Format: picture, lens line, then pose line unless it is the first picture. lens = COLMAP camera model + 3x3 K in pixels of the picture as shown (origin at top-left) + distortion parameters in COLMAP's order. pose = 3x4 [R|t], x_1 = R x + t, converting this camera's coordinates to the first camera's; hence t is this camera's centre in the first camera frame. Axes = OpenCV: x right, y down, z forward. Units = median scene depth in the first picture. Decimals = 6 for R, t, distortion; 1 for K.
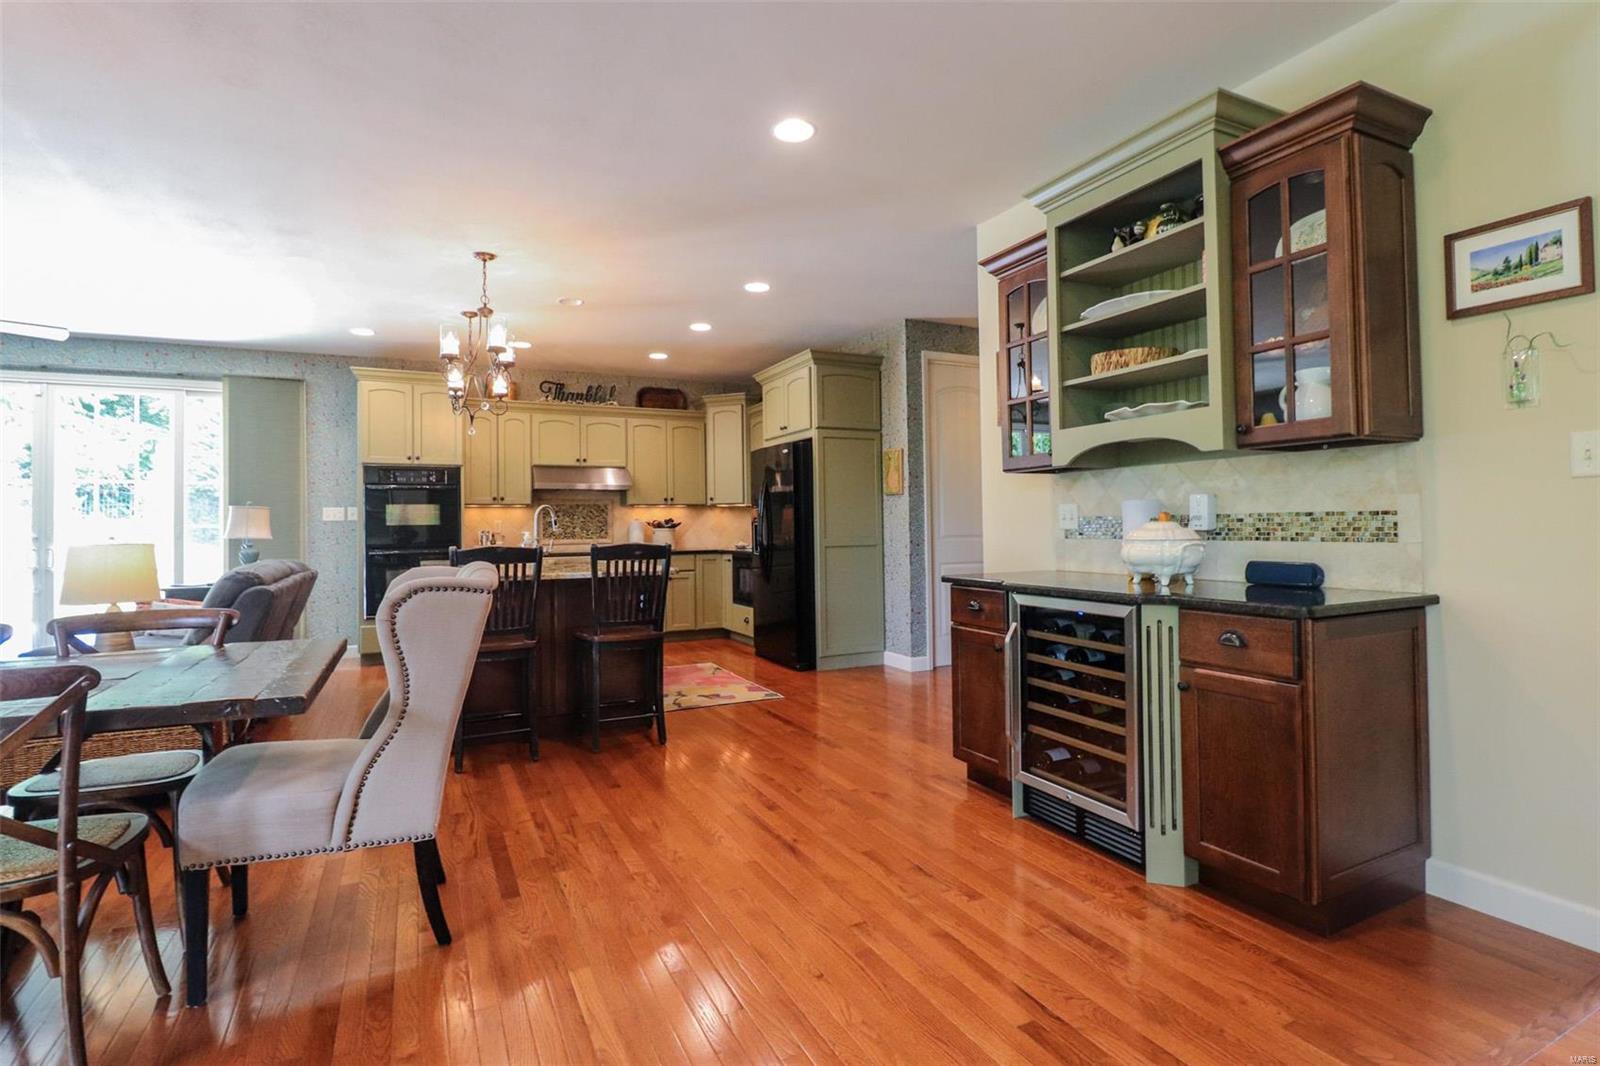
lens RADIAL K [[776.9, 0, 801.8], [0, 776.9, 516.1], [0, 0, 1]] dist [-0.003272, -0.013269]
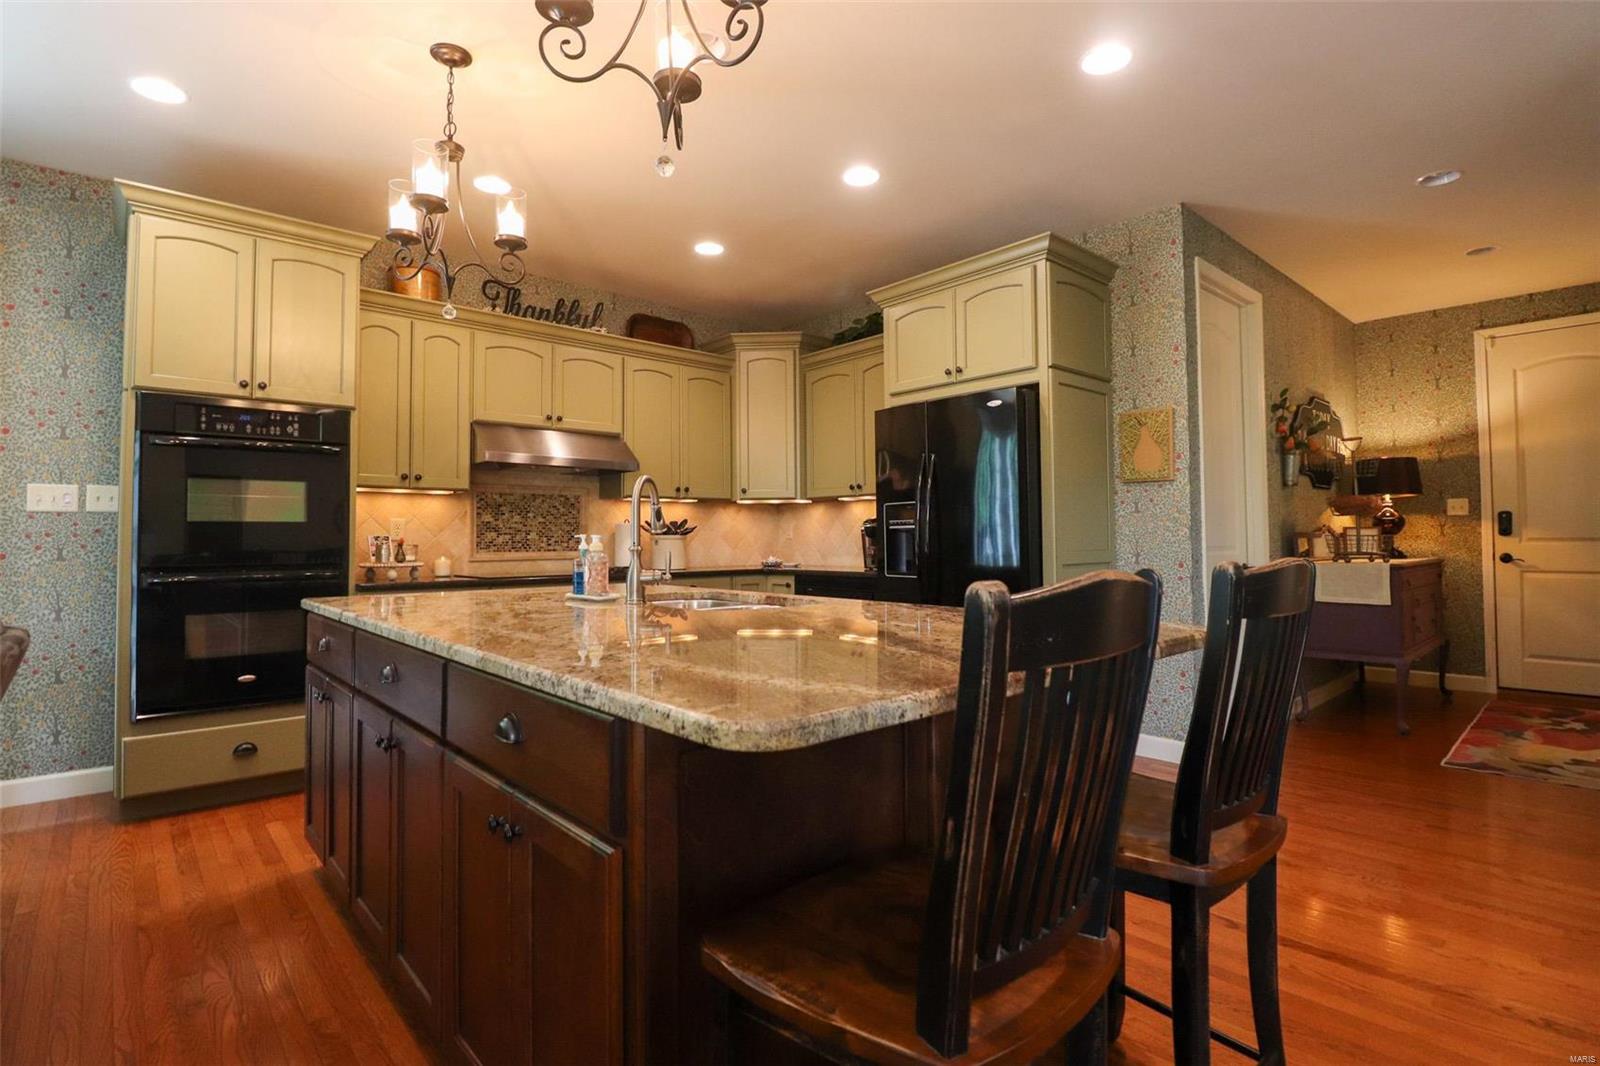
lens RADIAL K [[776.9, 0, 801.8], [0, 776.9, 516.1], [0, 0, 1]] dist [-0.003272, -0.013269]
pose [[0.962447, 0.015344, 0.271034, -0.301179], [-0.009696, 0.999707, -0.022168, 0.015951], [-0.271295, 0.018708, 0.962314, 0.440016]]
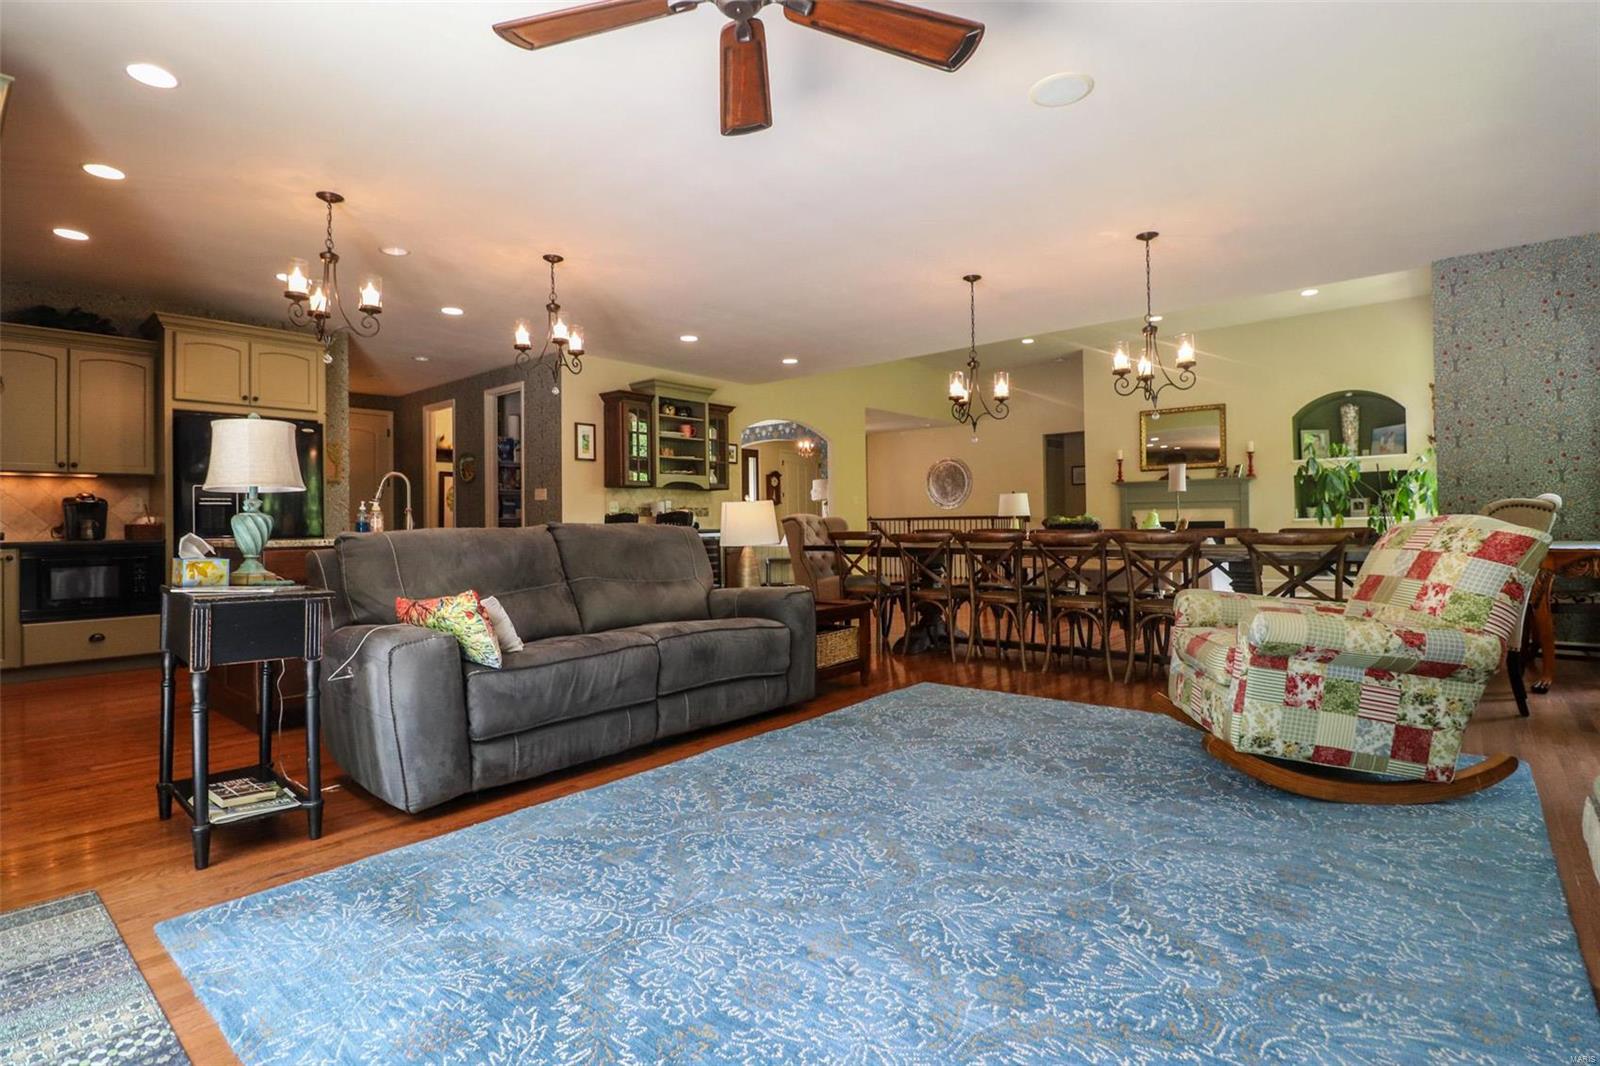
lens RADIAL K [[776.9, 0, 801.8], [0, 776.9, 516.1], [0, 0, 1]] dist [-0.003272, -0.013269]
pose [[-0.392855, 0.027385, 0.919193, -1.078218], [0.006849, 0.999616, -0.026854, 0.050882], [-0.919575, -0.004254, -0.392891, 0.752769]]
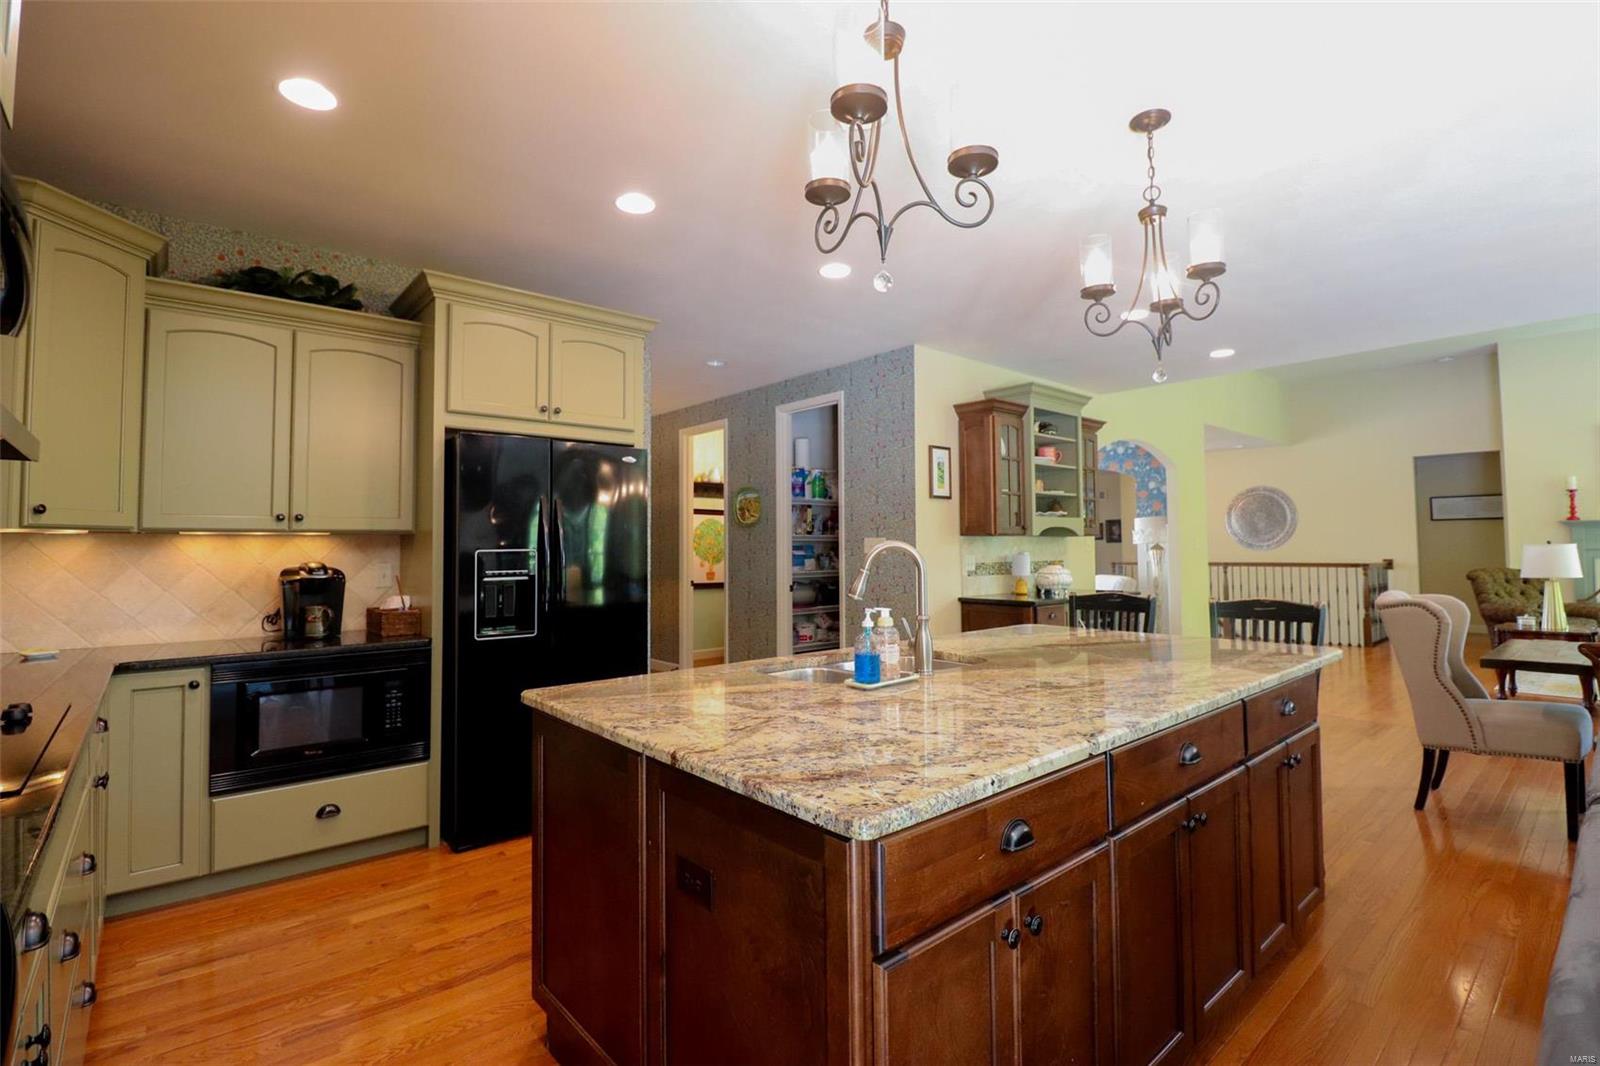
lens RADIAL K [[743.0, 0, 799.3], [0, 743.0, 515.9], [0, 0, 1]] dist [-0.004955, -0.012196]
pose [[-0.252413, 0.055152, 0.966047, -0.588886], [-0.002122, 0.998340, -0.057550, -0.003667], [-0.967617, -0.016577, -0.251877, 0.944743]]
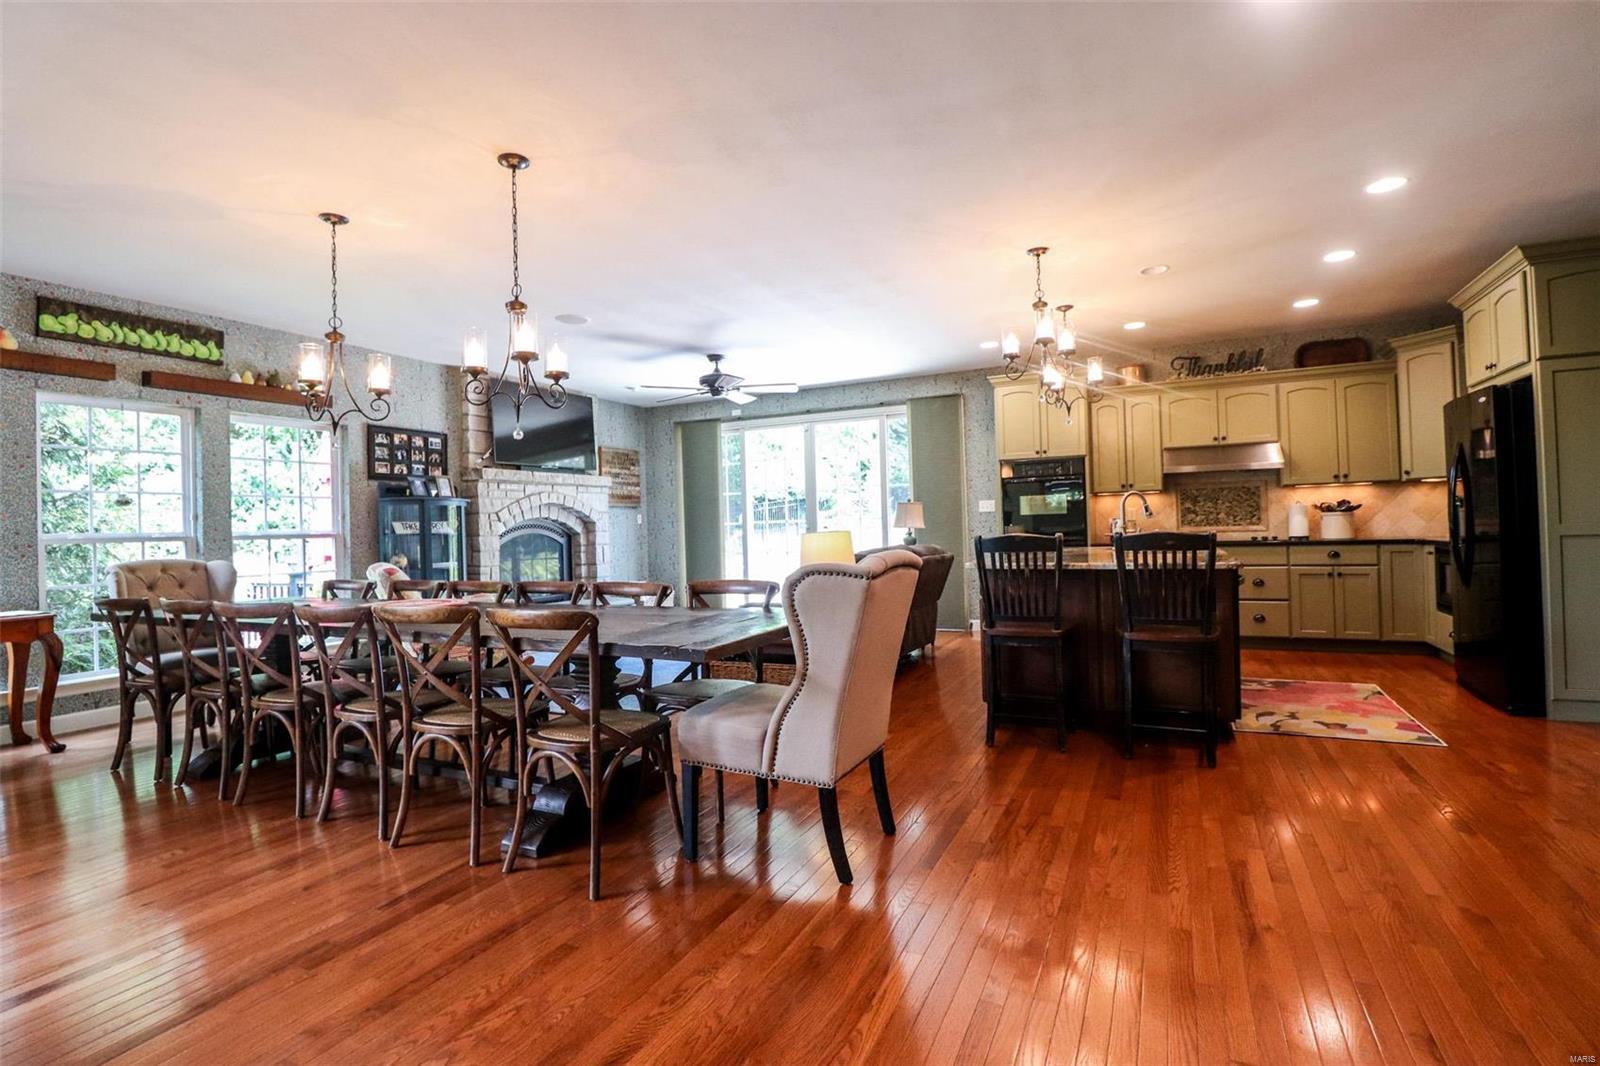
lens RADIAL K [[760.2, 0, 800.8], [0, 760.2, 516.3], [0, 0, 1]] dist [-0.001943, -0.012179]
pose [[0.615737, -0.016583, -0.787777, 0.124443], [0.030002, 0.999547, 0.002410, 0.001756], [0.787380, -0.025119, 0.615956, 0.086008]]
